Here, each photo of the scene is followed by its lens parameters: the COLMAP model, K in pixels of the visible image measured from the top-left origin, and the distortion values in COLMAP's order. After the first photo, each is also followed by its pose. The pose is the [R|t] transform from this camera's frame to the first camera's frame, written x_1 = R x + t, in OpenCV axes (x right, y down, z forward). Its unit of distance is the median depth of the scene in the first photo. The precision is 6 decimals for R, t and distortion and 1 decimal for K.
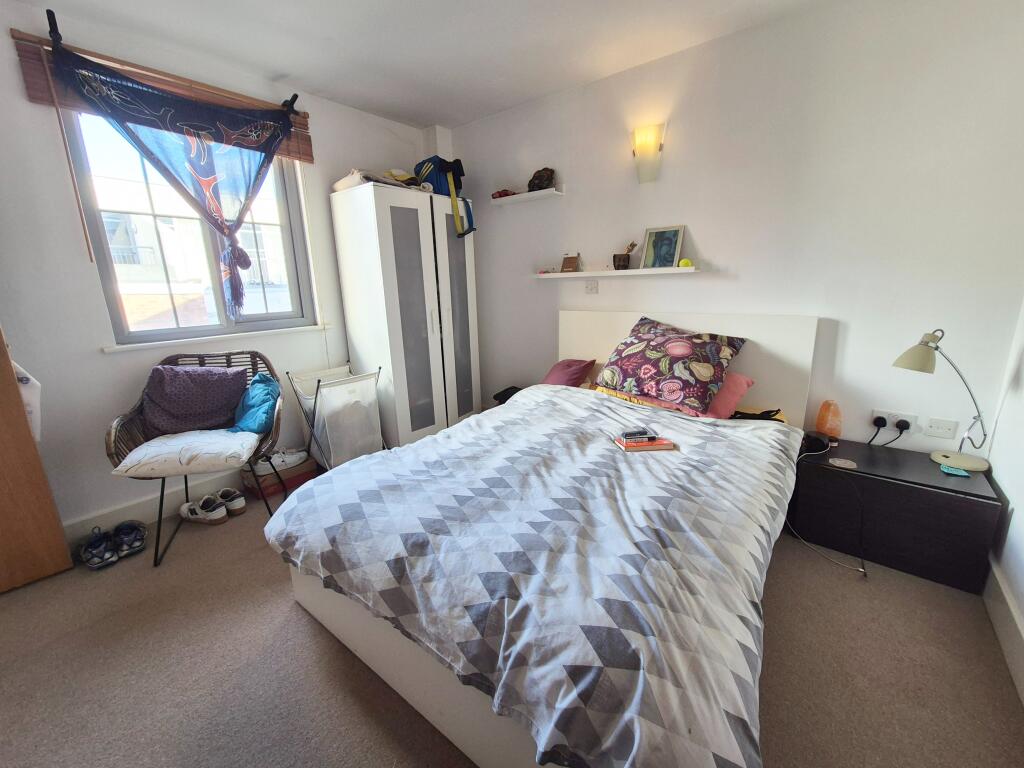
lens RADIAL K [[417.0, 0, 520.1], [0, 417.0, 379.1], [0, 0, 1]] dist [-0.001693, -0.000080]
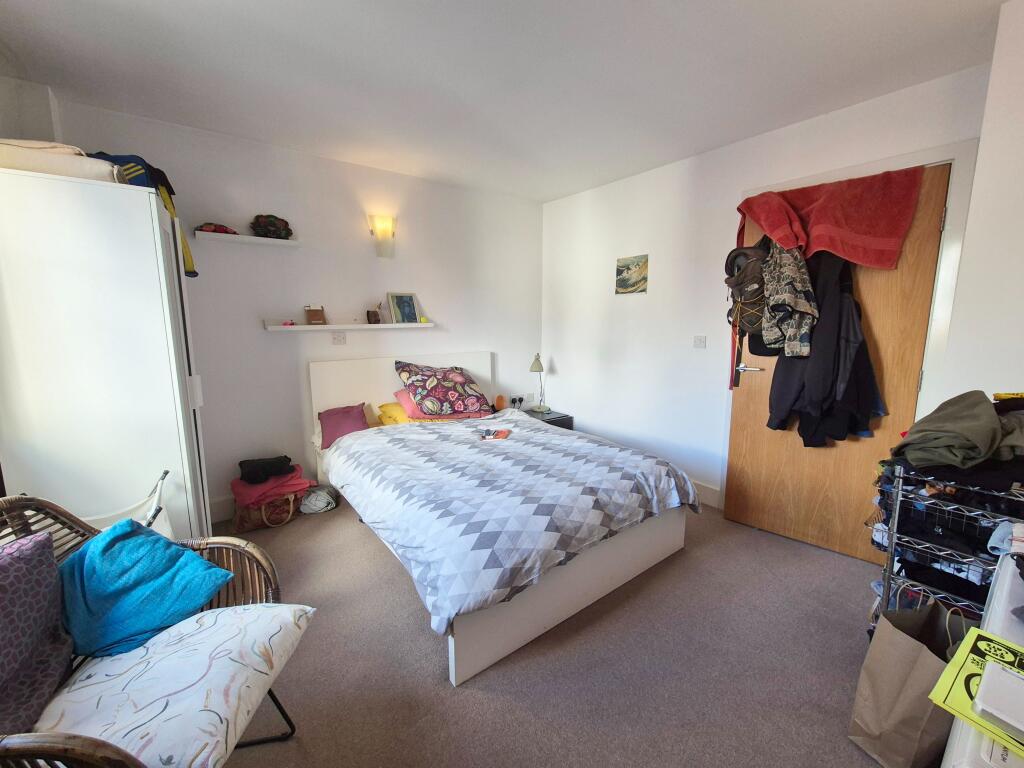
lens RADIAL K [[417.0, 0, 520.1], [0, 417.0, 379.1], [0, 0, 1]] dist [-0.001693, -0.000080]
pose [[0.255039, -0.118273, 0.959670, -0.935831], [0.216553, 0.974267, 0.062521, -0.105845], [-0.942369, 0.191874, 0.274089, 0.358238]]
